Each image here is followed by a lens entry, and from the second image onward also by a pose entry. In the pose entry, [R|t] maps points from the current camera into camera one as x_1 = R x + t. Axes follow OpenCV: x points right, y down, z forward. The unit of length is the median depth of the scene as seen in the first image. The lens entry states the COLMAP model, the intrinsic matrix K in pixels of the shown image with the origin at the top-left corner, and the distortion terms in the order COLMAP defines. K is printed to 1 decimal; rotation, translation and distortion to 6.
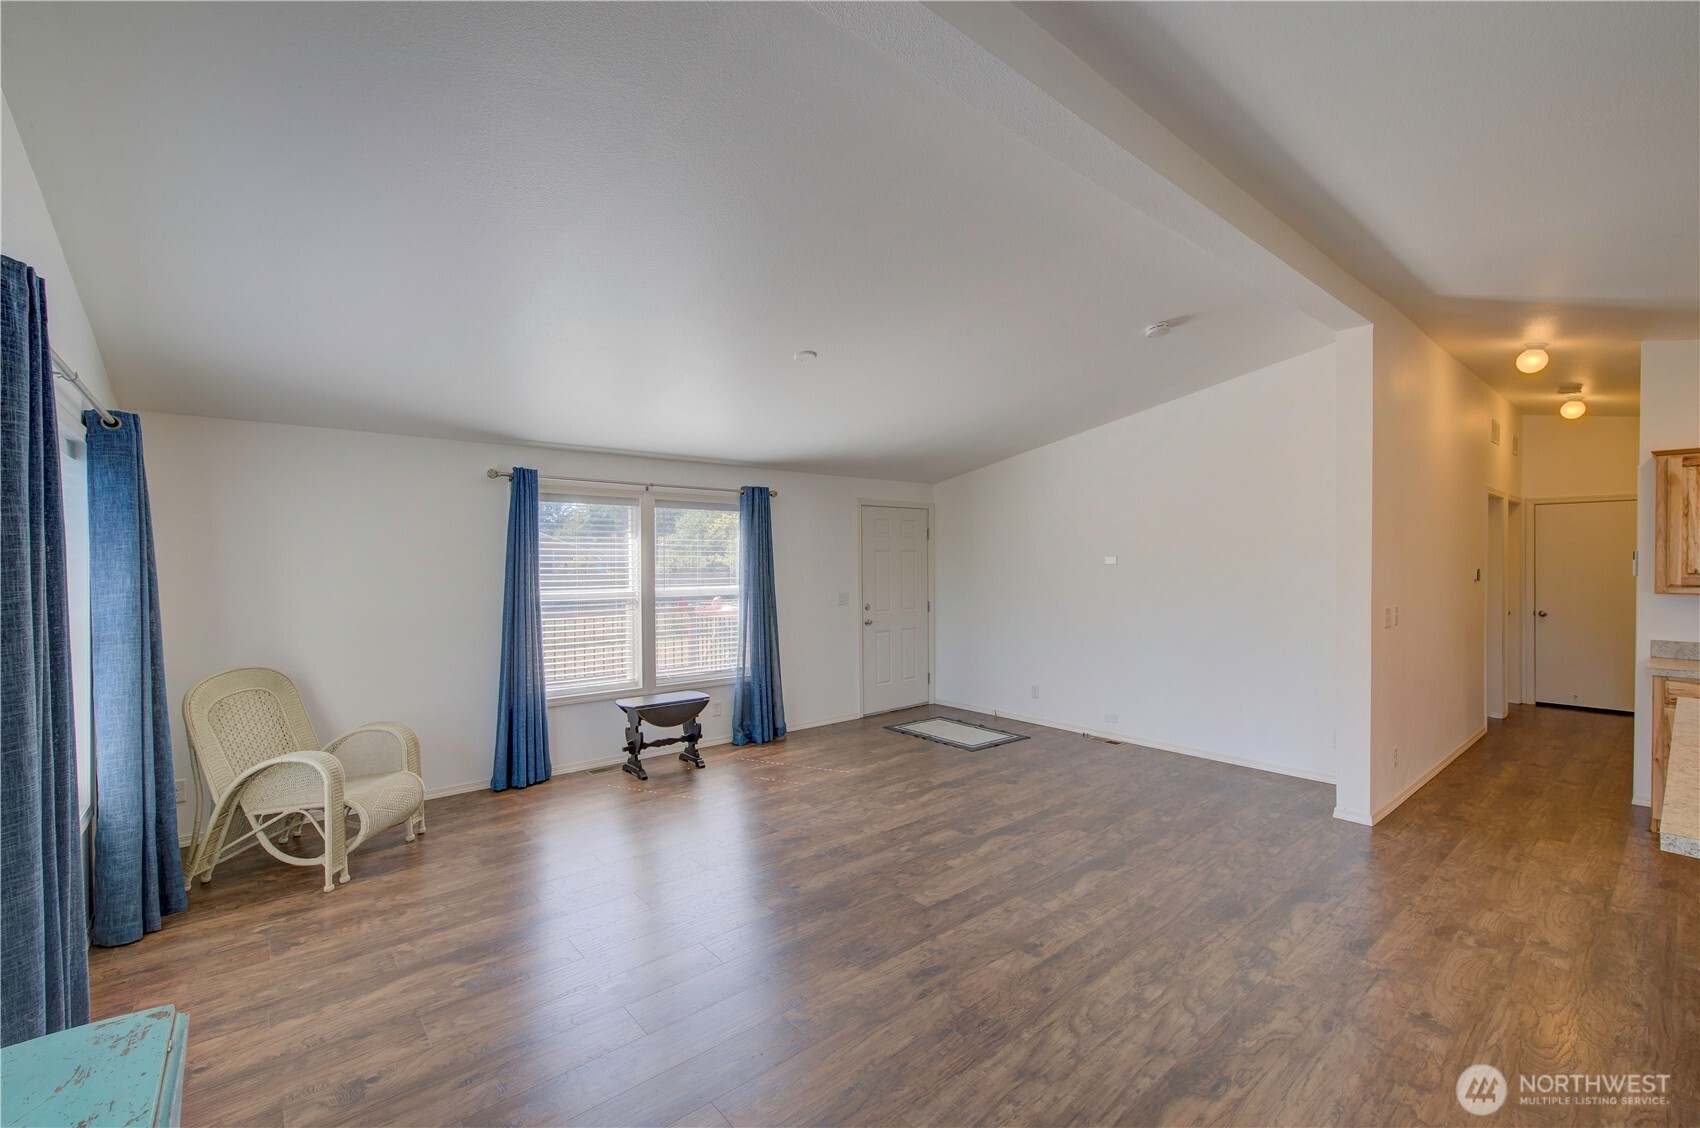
lens RADIAL K [[723.4, 0, 864.7], [0, 723.4, 562.2], [0, 0, 1]] dist [-0.004016, 0.001846]
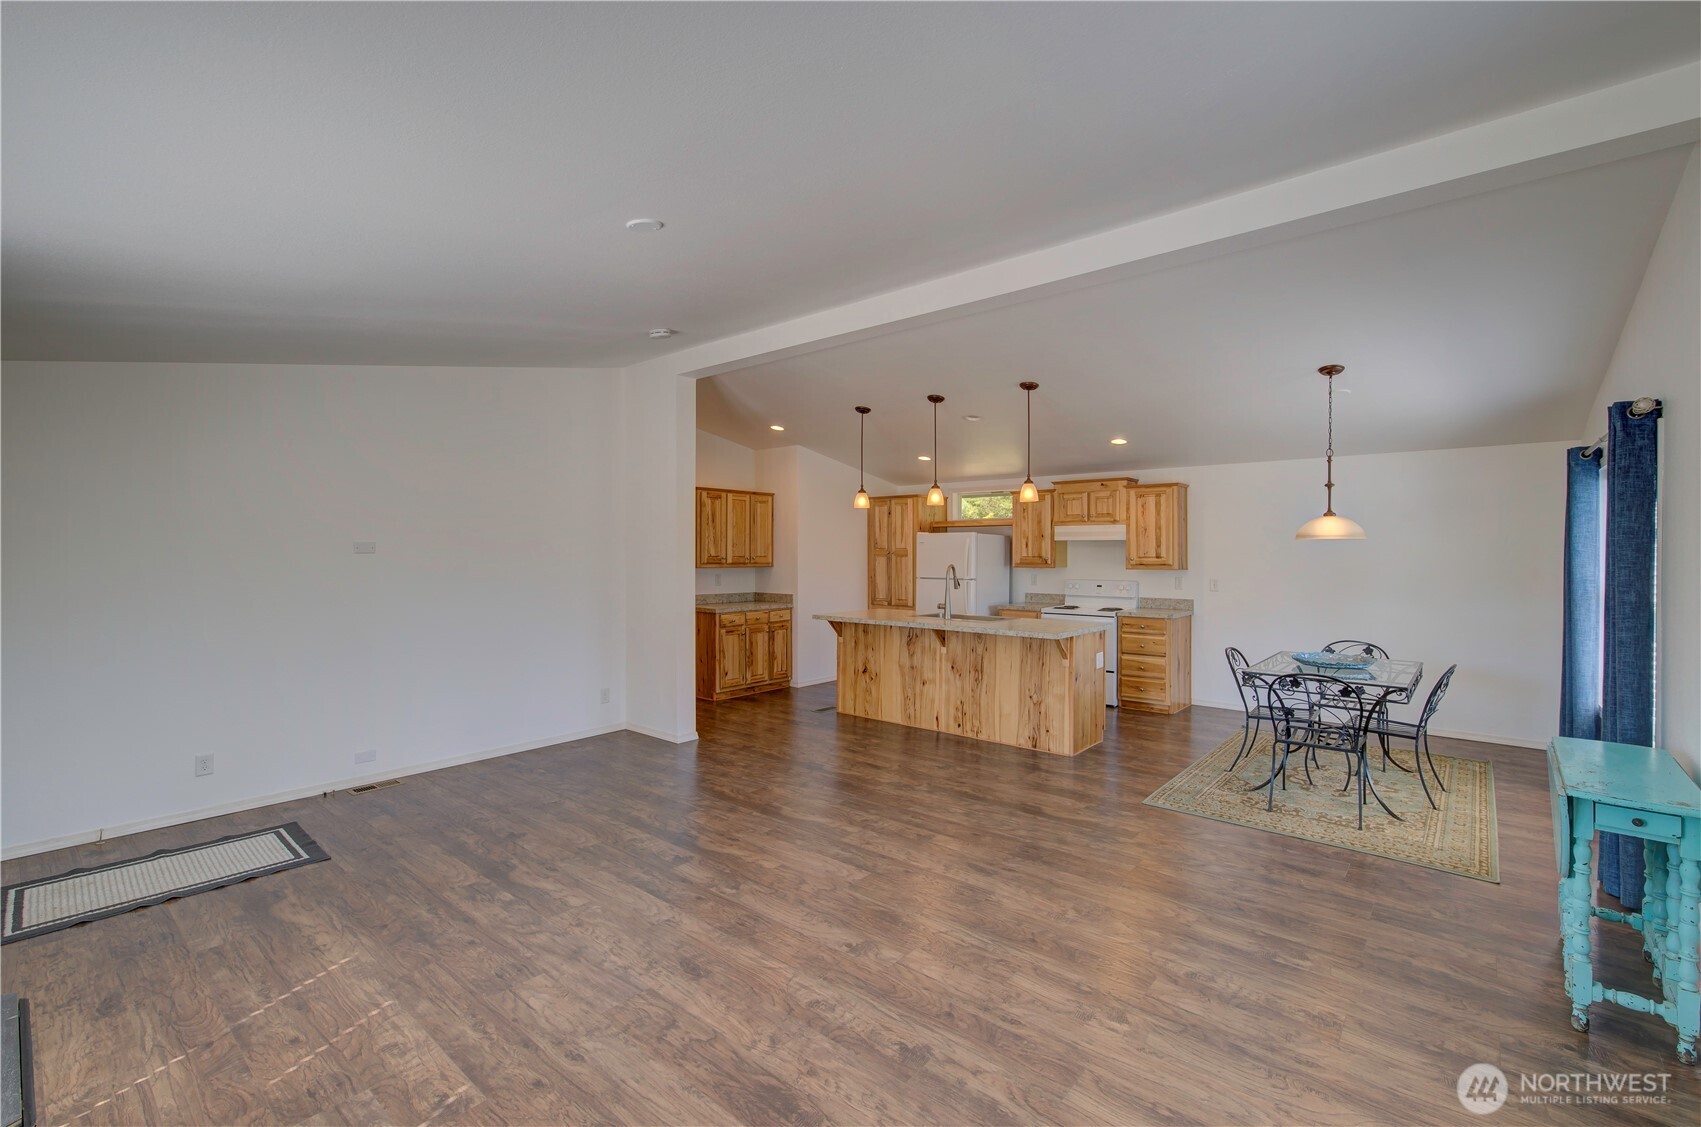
lens RADIAL K [[723.8, 0, 866.0], [0, 723.8, 567.9], [0, 0, 1]] dist [-0.004016, 0.001846]
pose [[-0.157166, -0.022162, 0.987324, -0.600499], [0.003024, 0.999733, 0.022922, 0.002289], [-0.987568, 0.006588, -0.157057, 0.740121]]
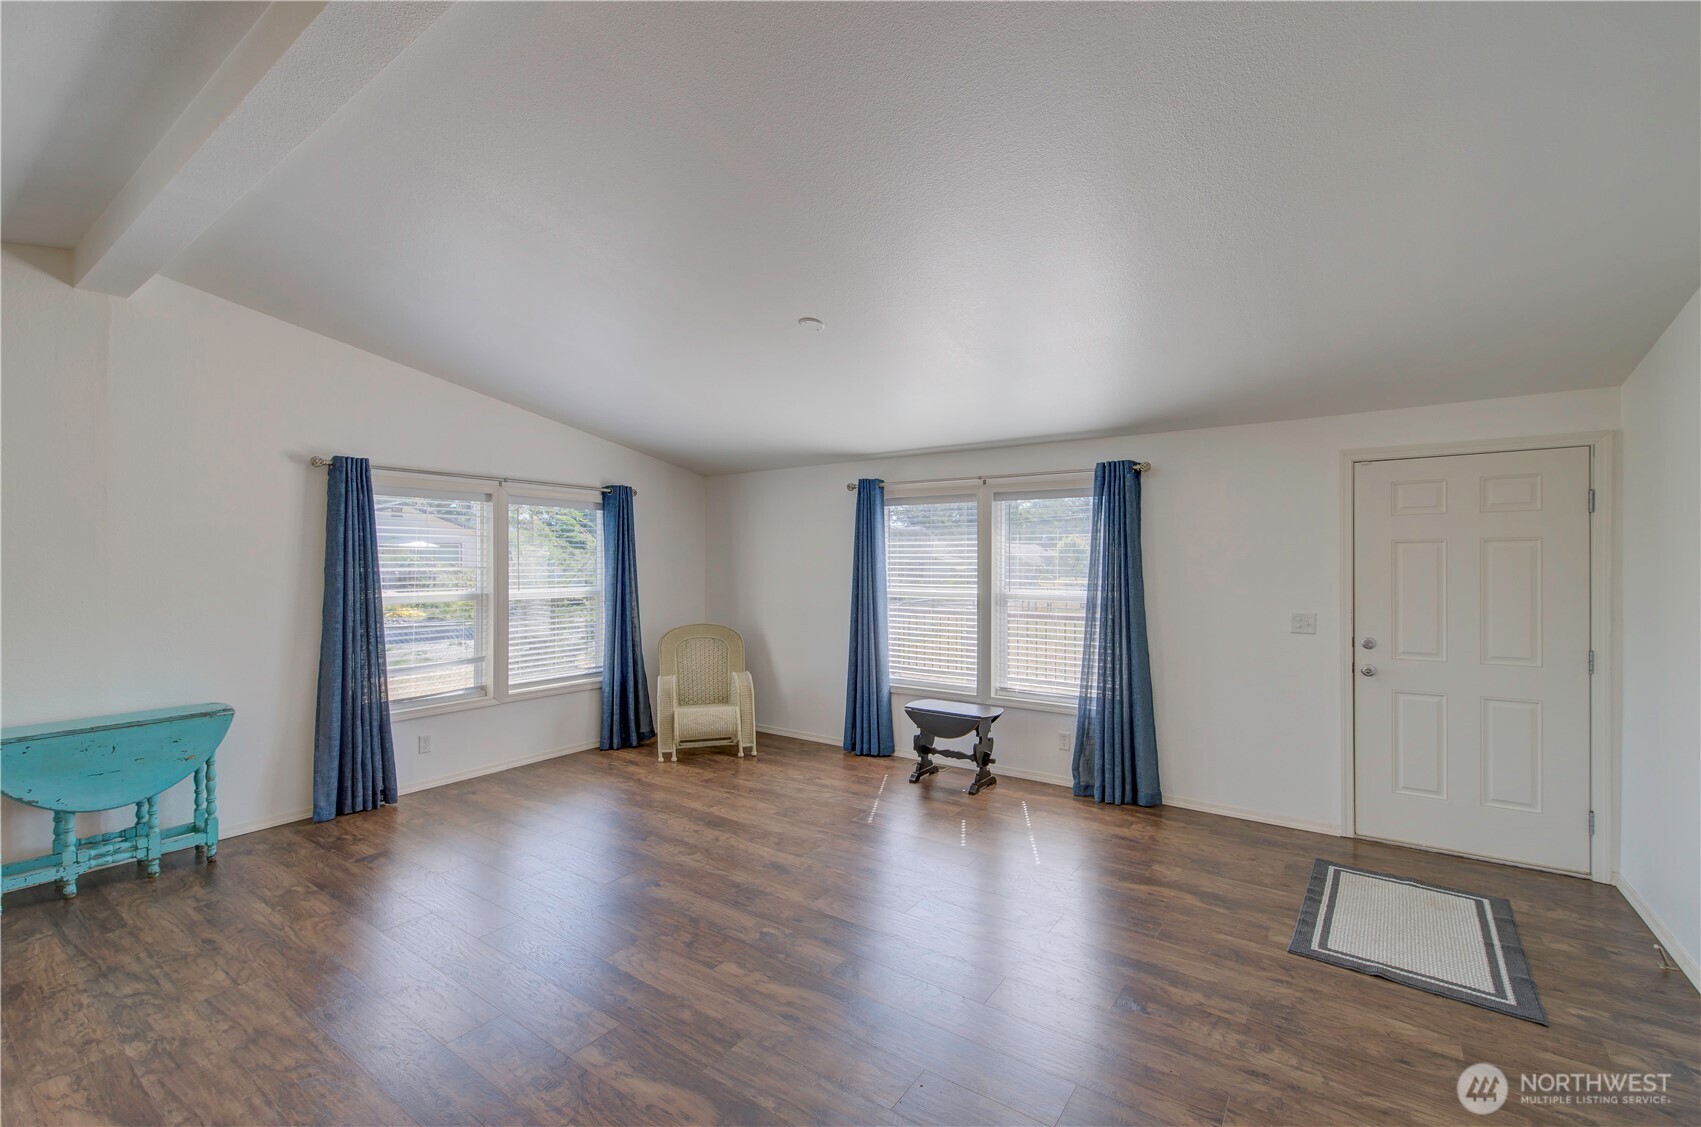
lens RADIAL K [[723.8, 0, 853.8], [0, 723.8, 565.6], [0, 0, 1]] dist [-0.004016, 0.001846]
pose [[0.234970, 0.011223, -0.971938, 0.632143], [-0.000500, 0.999935, 0.011425, -0.005516], [0.972002, -0.002198, 0.234961, 0.689099]]
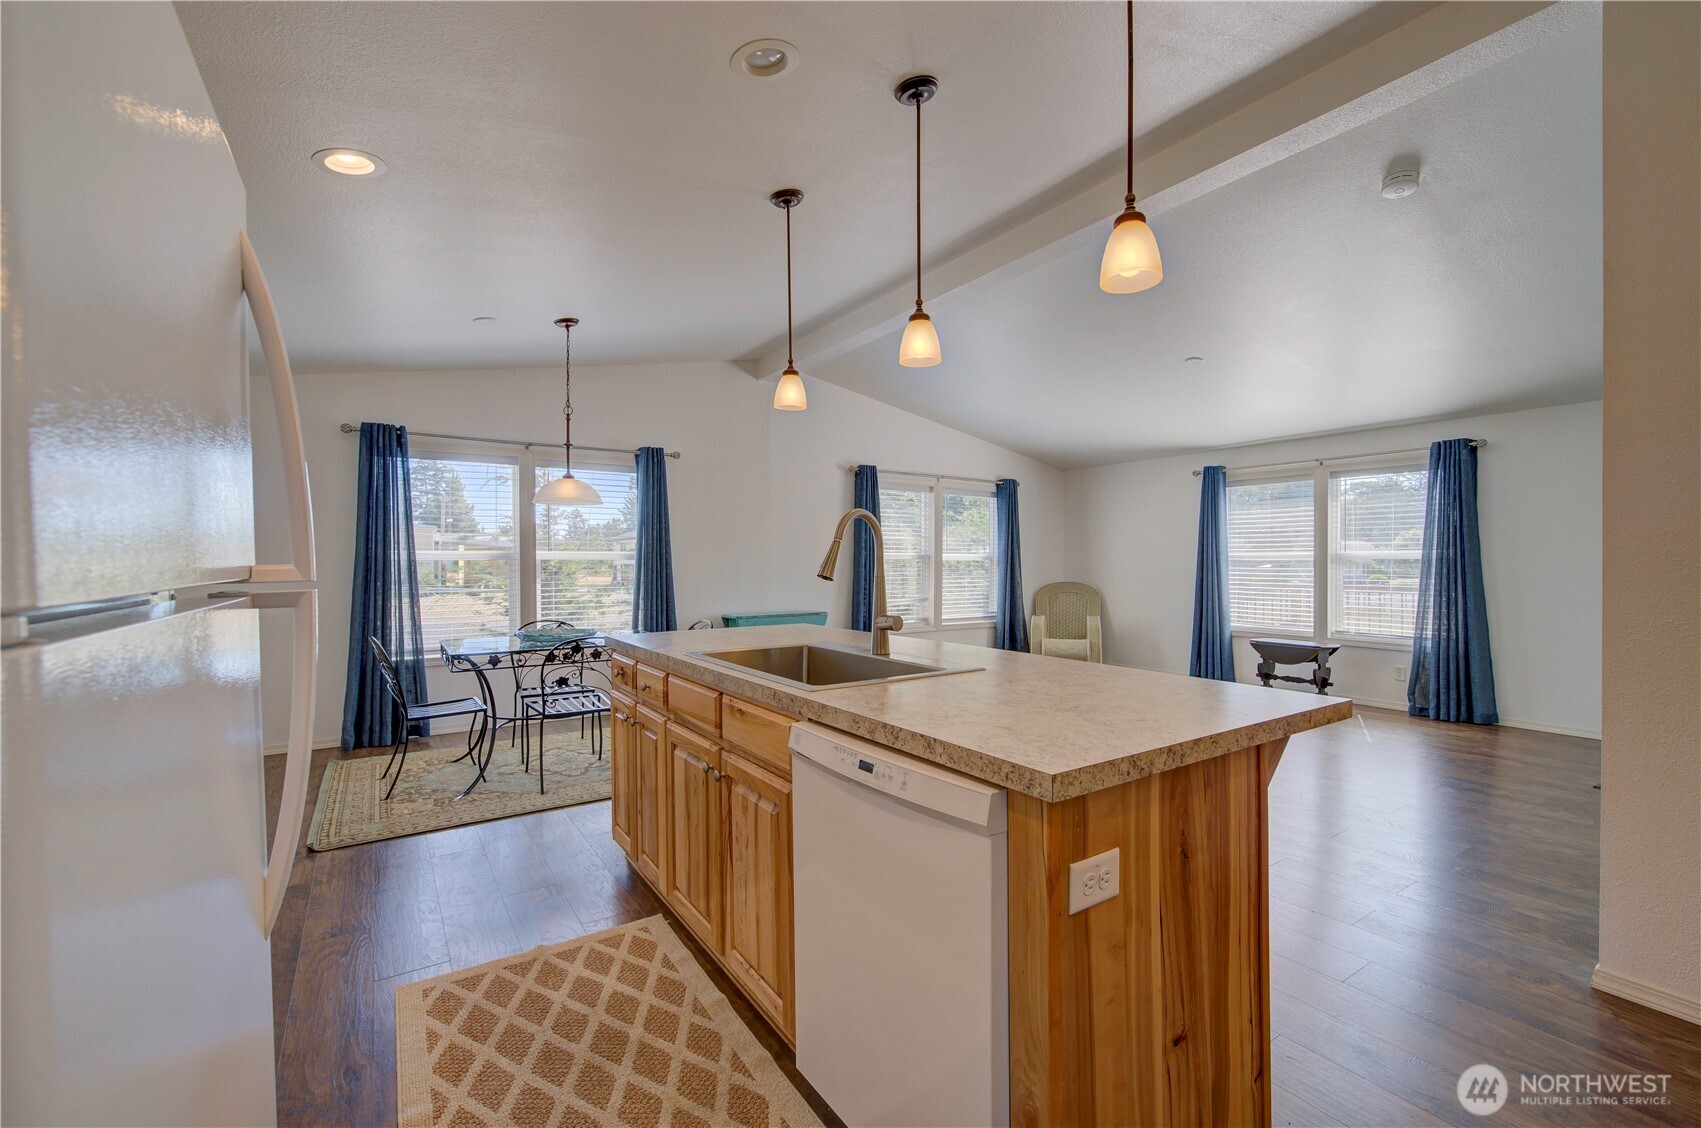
lens RADIAL K [[723.8, 0, 847.8], [0, 723.8, 564.5], [0, 0, 1]] dist [-0.004016, 0.001846]
pose [[-0.133328, 0.005441, -0.991057, 1.041359], [-0.000658, 0.999984, 0.005579, 0.058298], [0.991072, 0.001396, -0.133322, 0.458158]]
